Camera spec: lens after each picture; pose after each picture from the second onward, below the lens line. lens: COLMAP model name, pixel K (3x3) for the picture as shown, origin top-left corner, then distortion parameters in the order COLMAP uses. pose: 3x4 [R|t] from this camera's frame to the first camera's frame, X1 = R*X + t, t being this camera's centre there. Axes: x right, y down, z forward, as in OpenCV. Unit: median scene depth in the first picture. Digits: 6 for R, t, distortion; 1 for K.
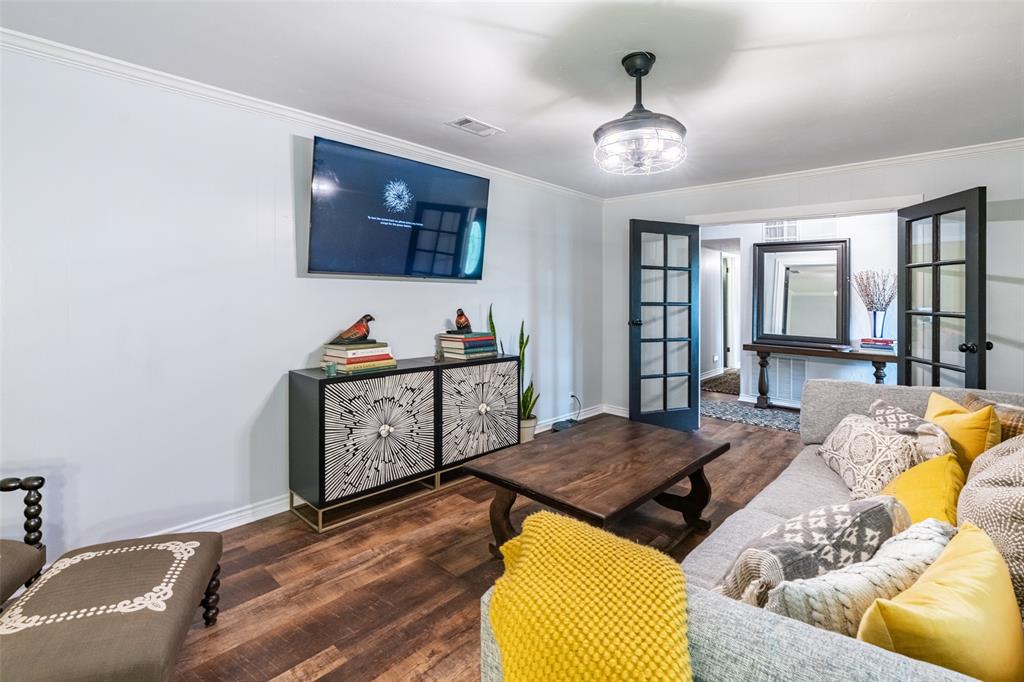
lens RADIAL K [[468.2, 0, 520.5], [0, 468.2, 294.7], [0, 0, 1]] dist [-0.004477, 0.000854]
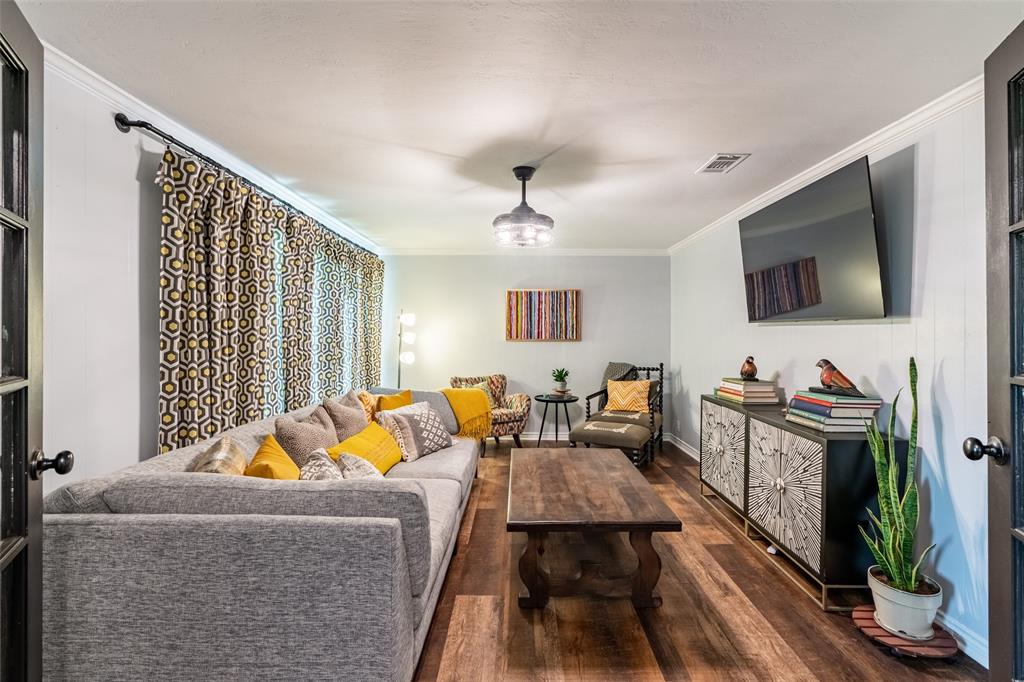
lens RADIAL K [[468.2, 0, 515.0], [0, 468.2, 332.7], [0, 0, 1]] dist [-0.004477, 0.000854]
pose [[-0.736602, -0.012173, -0.676217, 1.239992], [-0.007101, 0.999922, -0.010265, -0.003484], [0.676289, -0.002759, -0.736631, 2.017846]]
